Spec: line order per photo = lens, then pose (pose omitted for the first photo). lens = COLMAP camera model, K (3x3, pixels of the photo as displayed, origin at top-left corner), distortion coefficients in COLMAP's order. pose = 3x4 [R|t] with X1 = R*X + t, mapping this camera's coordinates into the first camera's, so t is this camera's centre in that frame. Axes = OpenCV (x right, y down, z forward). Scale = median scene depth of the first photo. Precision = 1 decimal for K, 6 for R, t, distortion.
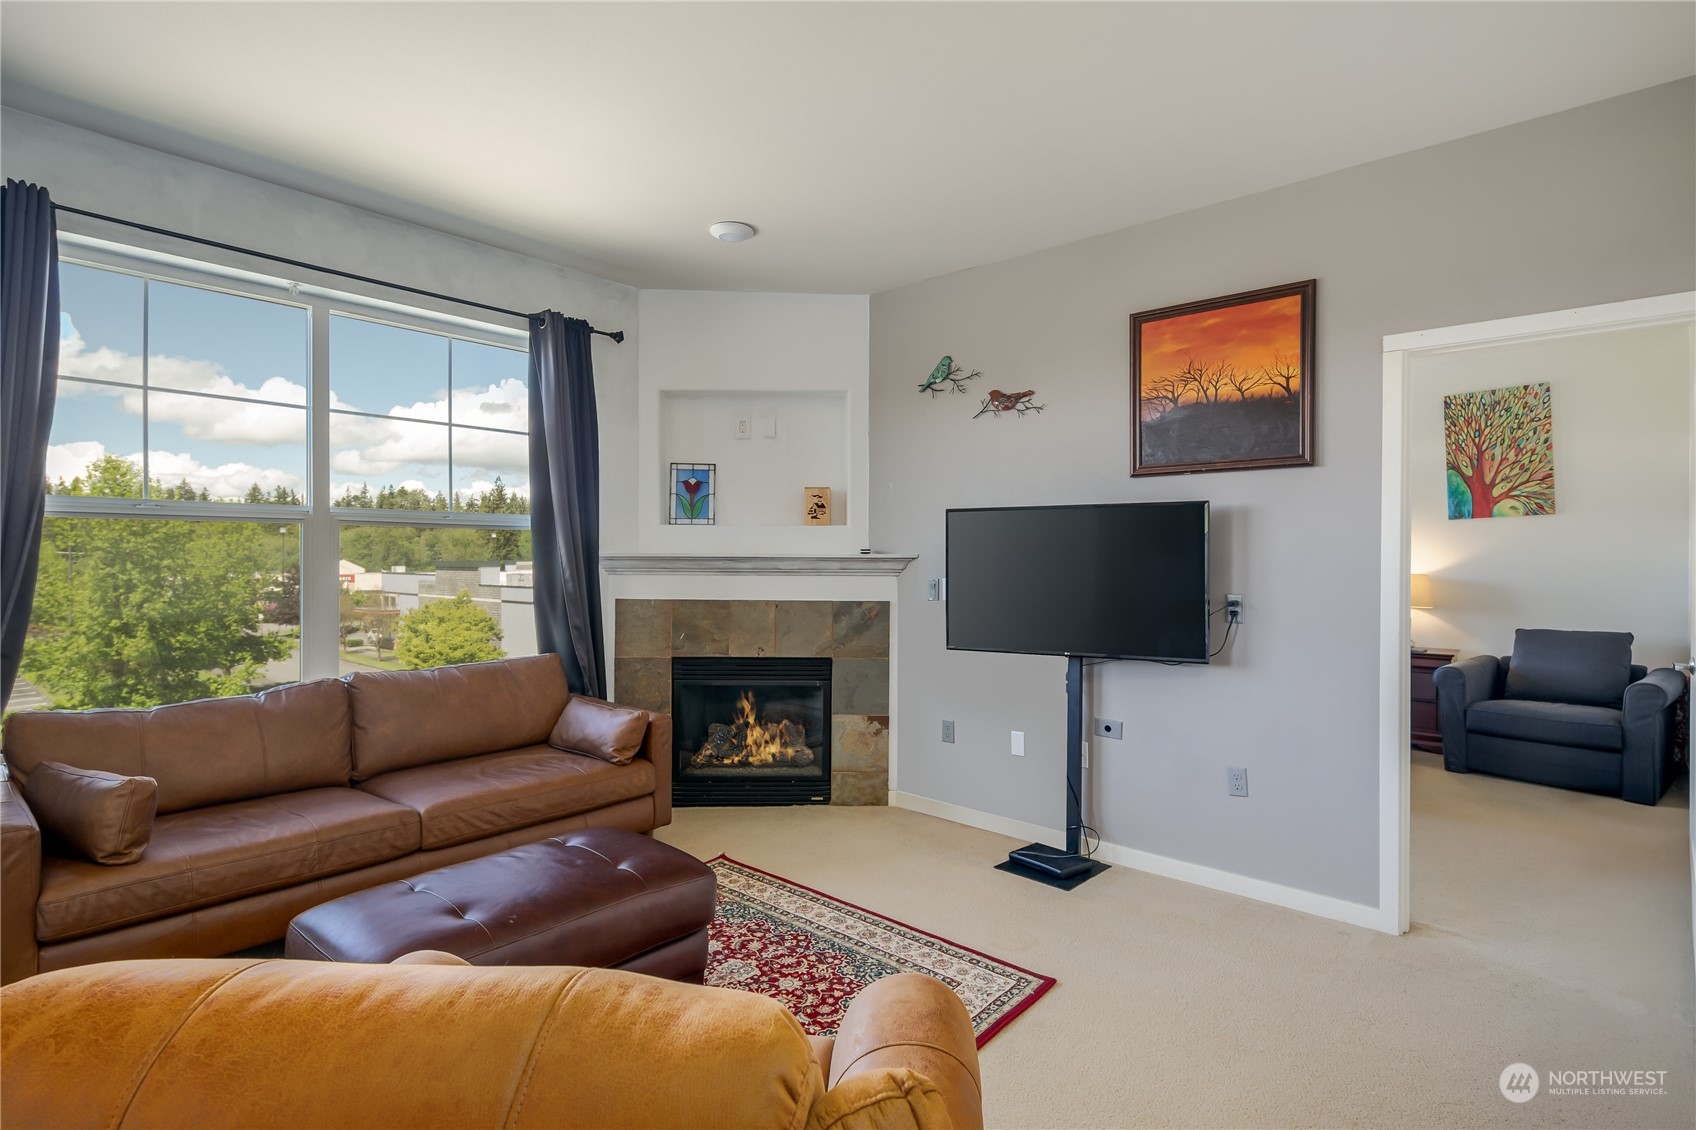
lens RADIAL K [[829.4, 0, 843.4], [0, 829.4, 546.9], [0, 0, 1]] dist [0.002767, -0.004250]
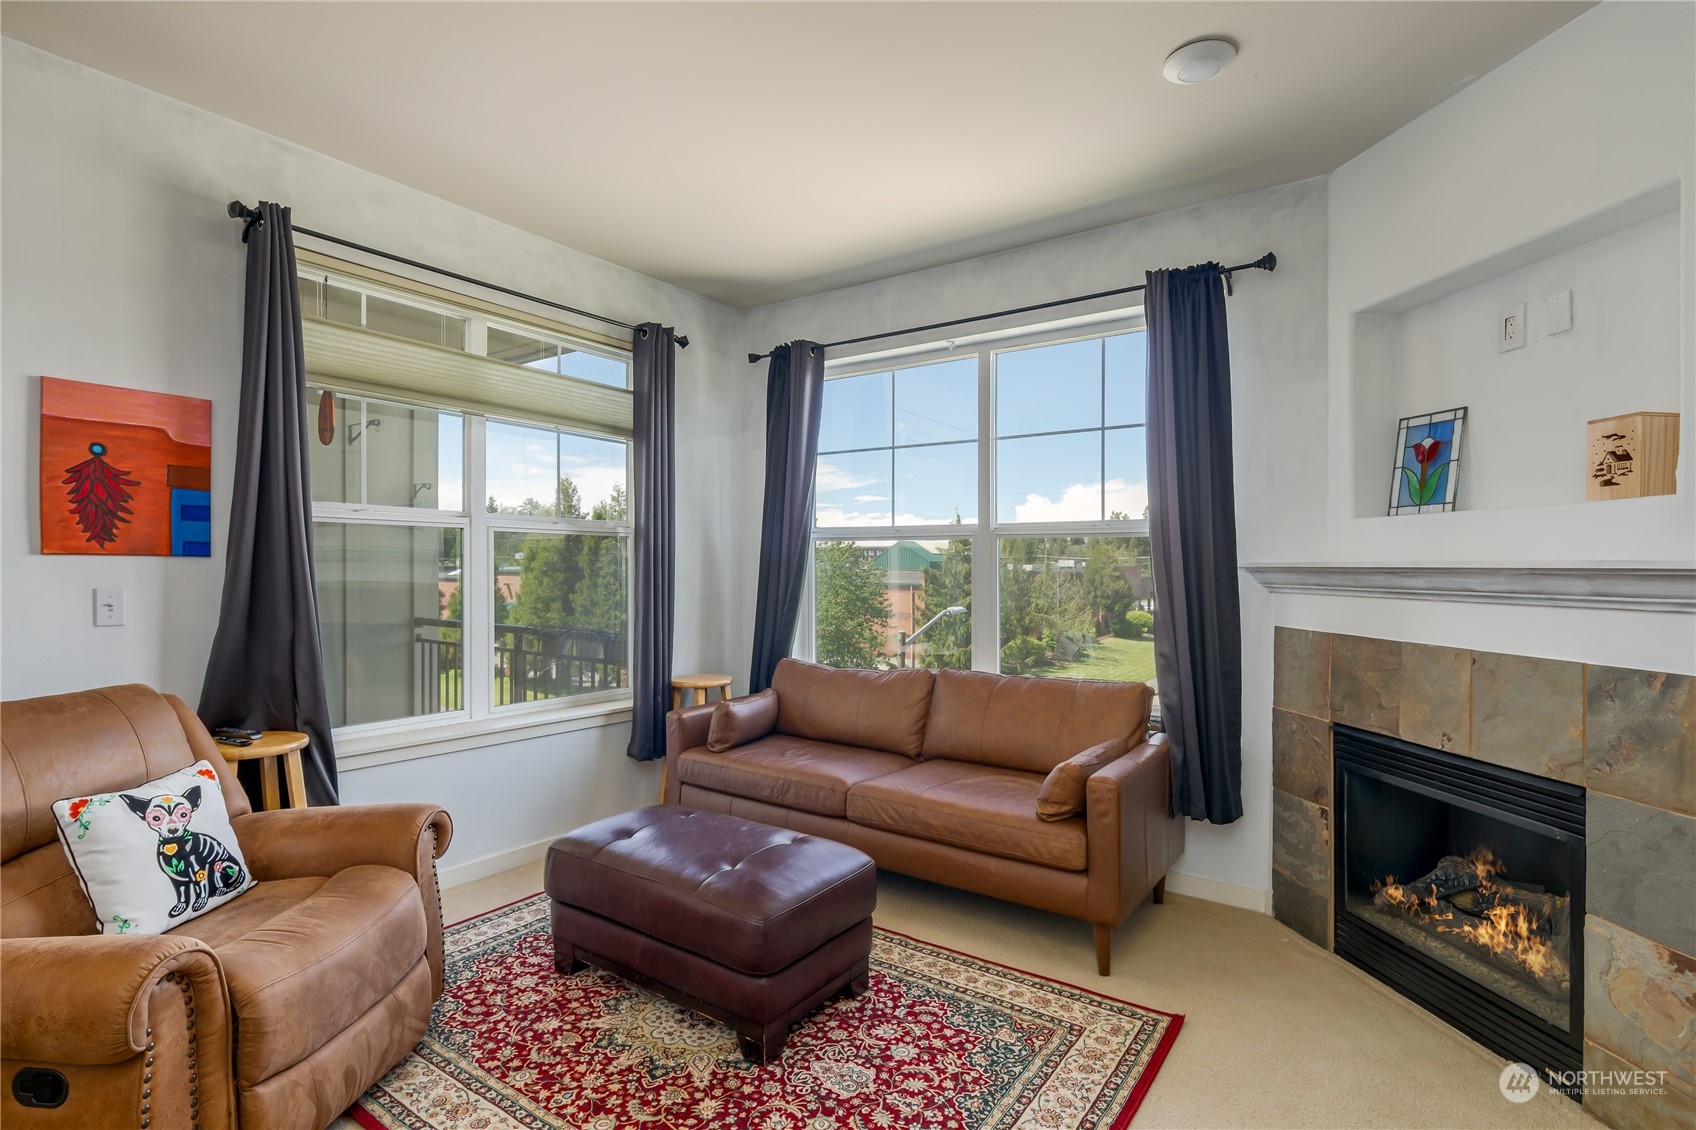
lens RADIAL K [[829.4, 0, 849.7], [0, 829.4, 569.9], [0, 0, 1]] dist [0.002767, -0.004250]
pose [[0.100689, 0.000670, -0.994918, 0.109794], [0.005172, 0.999986, 0.001197, 0.002979], [0.994905, -0.005266, 0.100684, 0.151874]]
